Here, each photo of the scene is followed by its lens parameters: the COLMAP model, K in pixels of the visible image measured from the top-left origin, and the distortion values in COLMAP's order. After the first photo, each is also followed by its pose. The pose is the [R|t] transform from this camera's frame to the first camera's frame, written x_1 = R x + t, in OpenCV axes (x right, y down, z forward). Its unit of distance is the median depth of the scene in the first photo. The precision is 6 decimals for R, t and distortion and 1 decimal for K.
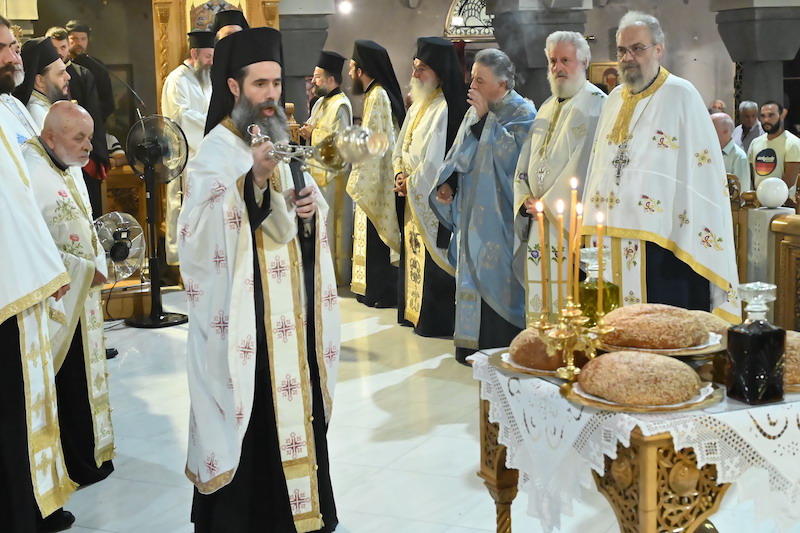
lens RADIAL K [[1220.4, 0, 400.5], [0, 1220.4, 268.4], [0, 0, 1]] dist [-0.015007, 0.000000]
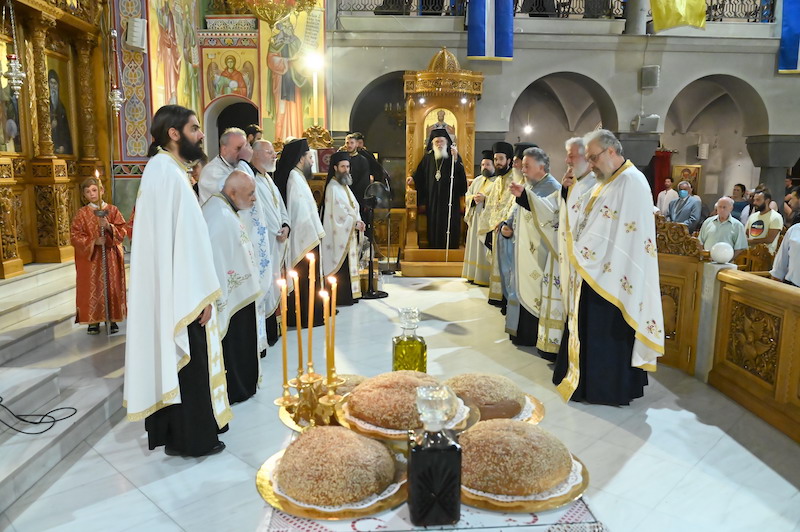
lens RADIAL K [[593.4, 0, 402.4], [0, 593.4, 266.0], [0, 0, 1]] dist [-0.053950, 0.014560]
pose [[0.952263, 0.081596, -0.294173, 0.166485], [-0.078630, 0.996663, 0.021915, -0.035381], [0.294979, 0.002262, 0.955501, 0.253722]]
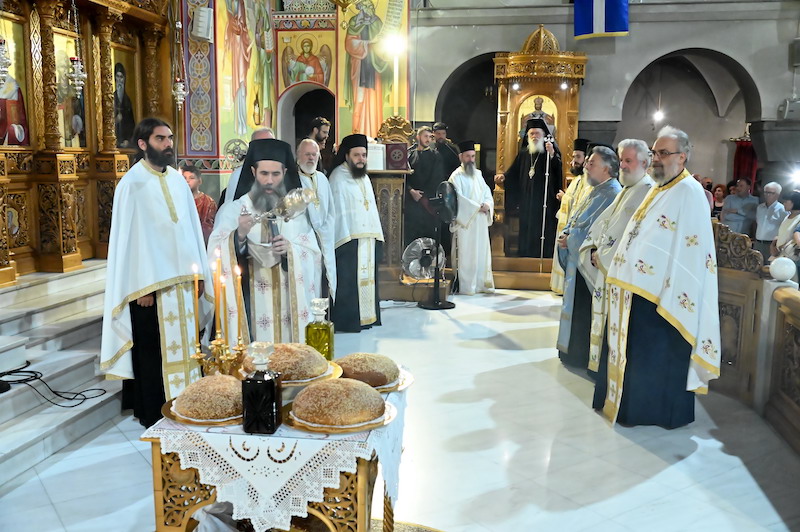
lens RADIAL K [[723.6, 0, 397.7], [0, 723.6, 264.3], [0, 0, 1]] dist [-0.022907, 0.003740]
pose [[0.876726, 0.106333, -0.469090, 0.337064], [-0.107759, 0.993890, 0.023894, -0.046200], [0.468764, 0.029601, 0.882827, 0.159814]]
